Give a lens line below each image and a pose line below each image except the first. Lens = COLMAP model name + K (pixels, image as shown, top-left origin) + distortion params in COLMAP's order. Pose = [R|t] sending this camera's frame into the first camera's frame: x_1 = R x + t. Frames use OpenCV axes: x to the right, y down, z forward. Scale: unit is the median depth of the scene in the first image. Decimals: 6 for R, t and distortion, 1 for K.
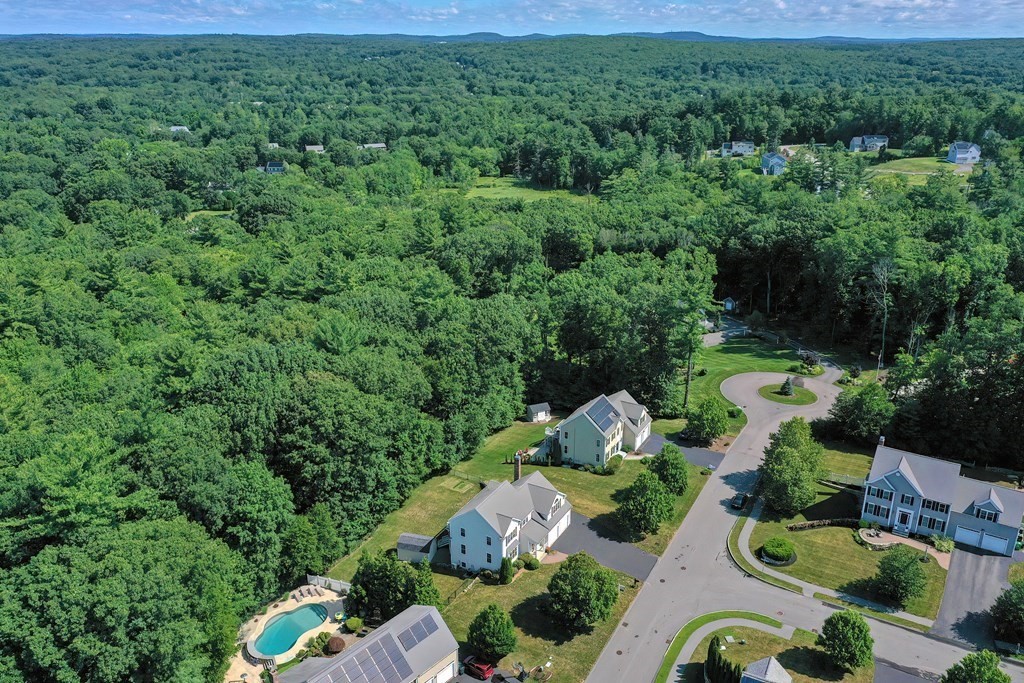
lens RADIAL K [[808.2, 0, 511.4], [0, 808.2, 341.8], [0, 0, 1]] dist [-0.002635, 0.006127]
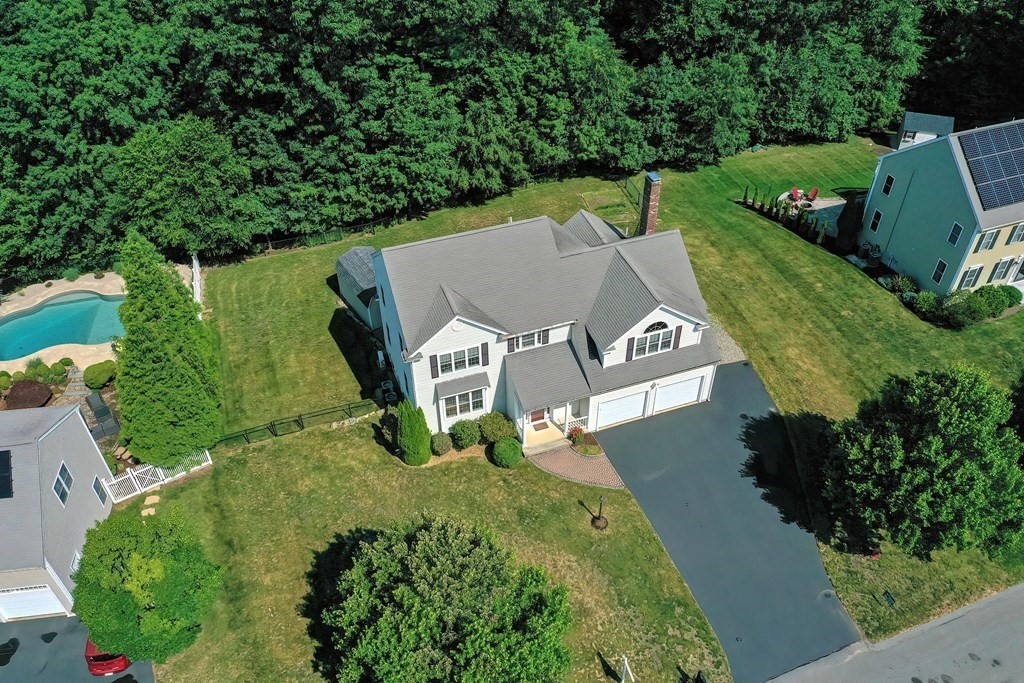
lens RADIAL K [[808.2, 0, 516.1], [0, 808.2, 344.7], [0, 0, 1]] dist [-0.002635, 0.006127]
pose [[0.756149, 0.433313, -0.490386, 0.153902], [-0.227958, 0.876844, 0.423295, 0.060964], [0.613411, -0.208287, 0.761803, 0.591446]]
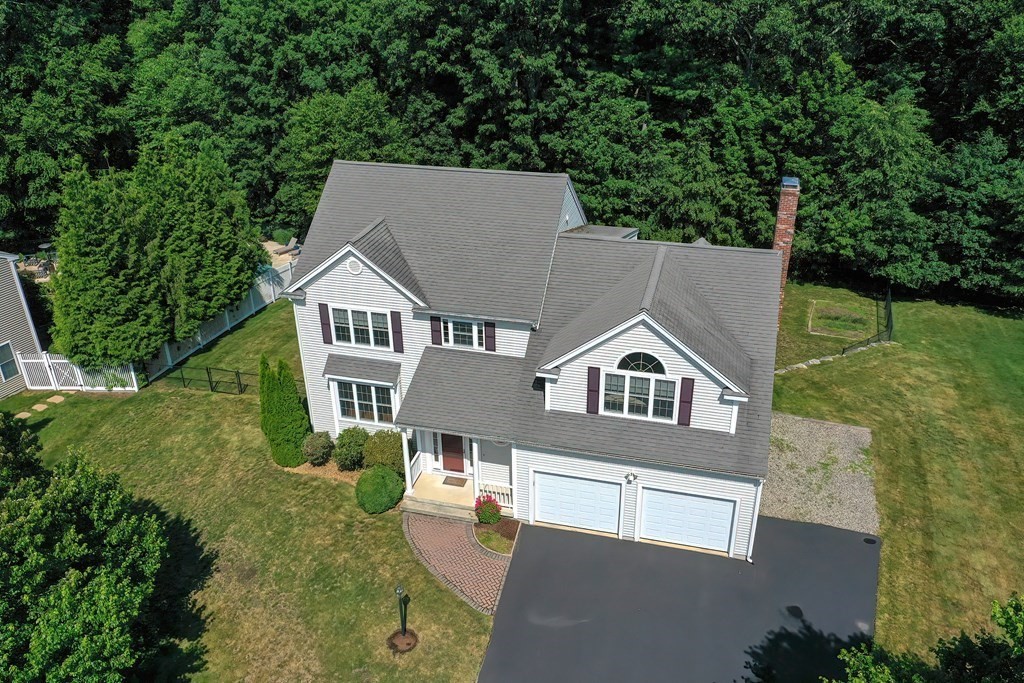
lens RADIAL K [[808.2, 0, 513.3], [0, 808.2, 338.8], [0, 0, 1]] dist [-0.002635, 0.006127]
pose [[0.248827, 0.438658, -0.863518, 0.179677], [-0.333971, 0.875739, 0.348631, 0.113816], [0.909147, 0.201641, 0.364406, 0.759782]]
